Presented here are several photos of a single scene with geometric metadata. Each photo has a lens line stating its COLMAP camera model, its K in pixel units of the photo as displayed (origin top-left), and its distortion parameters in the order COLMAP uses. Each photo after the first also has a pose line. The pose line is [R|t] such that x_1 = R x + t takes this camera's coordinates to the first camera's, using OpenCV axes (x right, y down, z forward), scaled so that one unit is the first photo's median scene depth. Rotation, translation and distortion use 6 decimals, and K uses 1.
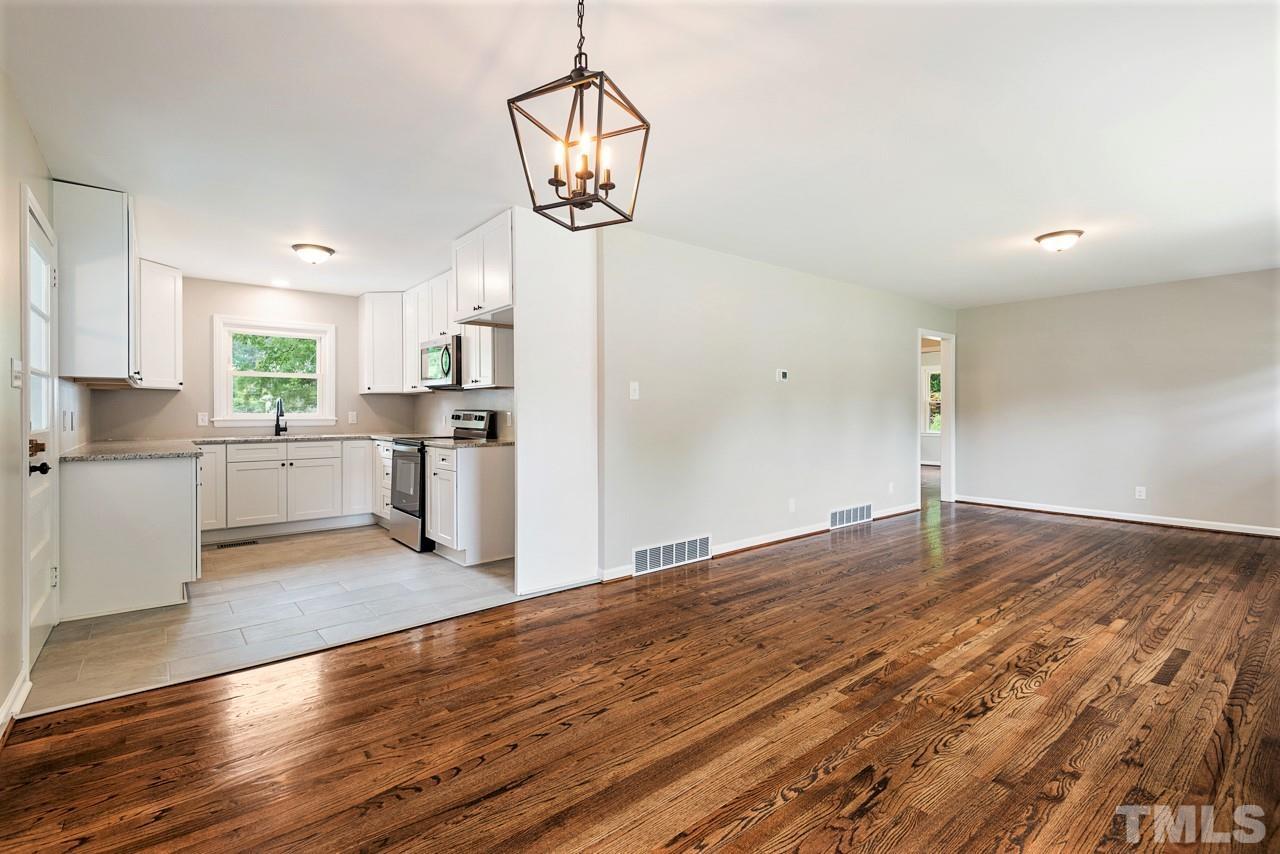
lens RADIAL K [[578.2, 0, 632.5], [0, 578.2, 416.6], [0, 0, 1]] dist [0.026528, -0.013489]
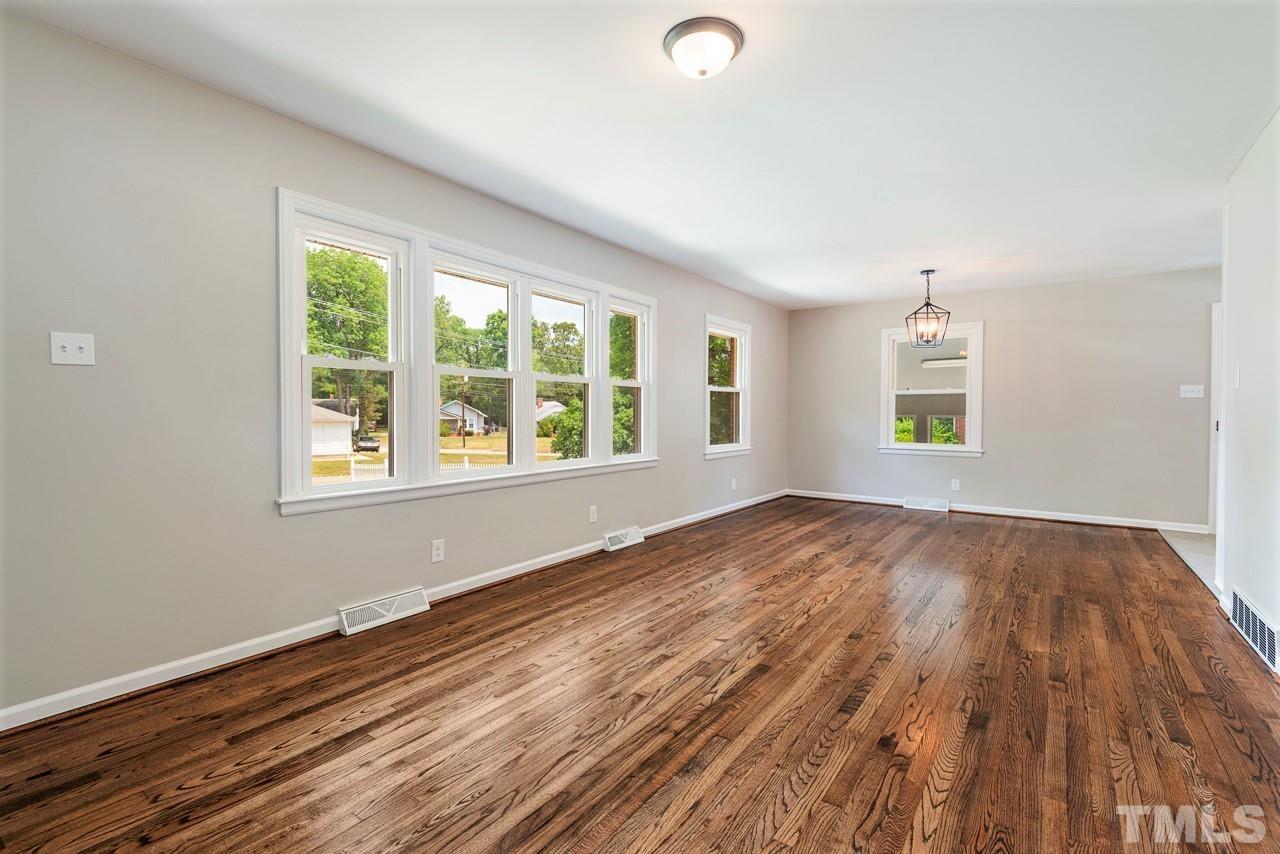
lens RADIAL K [[578.2, 0, 636.6], [0, 578.2, 426.5], [0, 0, 1]] dist [0.026528, -0.013489]
pose [[-0.965500, 0.000487, -0.260401, 0.973358], [-0.009545, 0.999260, 0.037257, -0.003467], [0.260227, 0.038457, -0.964781, 1.555942]]
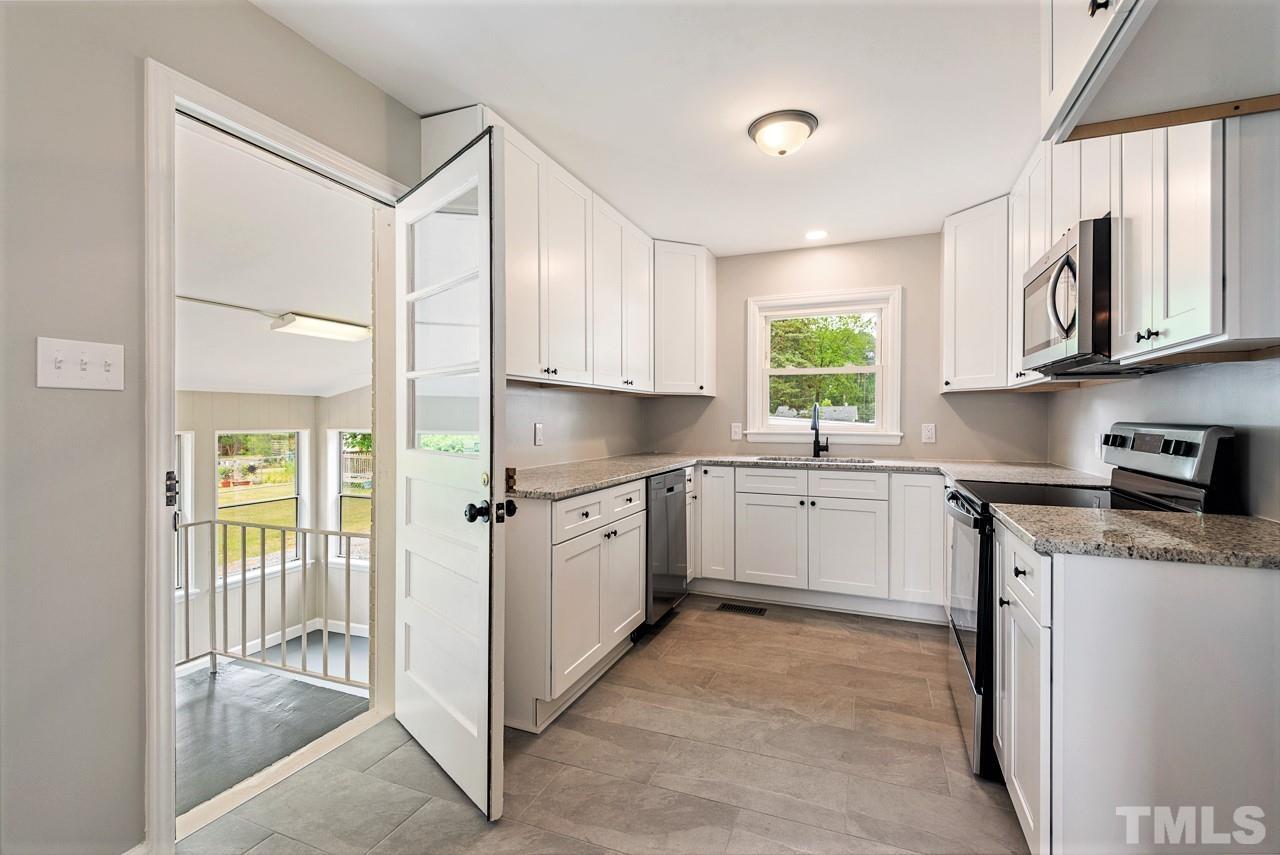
lens RADIAL K [[578.2, 0, 641.0], [0, 578.2, 424.2], [0, 0, 1]] dist [0.026528, -0.013489]
pose [[0.479347, 0.010004, -0.877568, -0.140404], [-0.009839, 0.999933, 0.006025, -0.012453], [0.877570, 0.005746, 0.479414, 0.687736]]
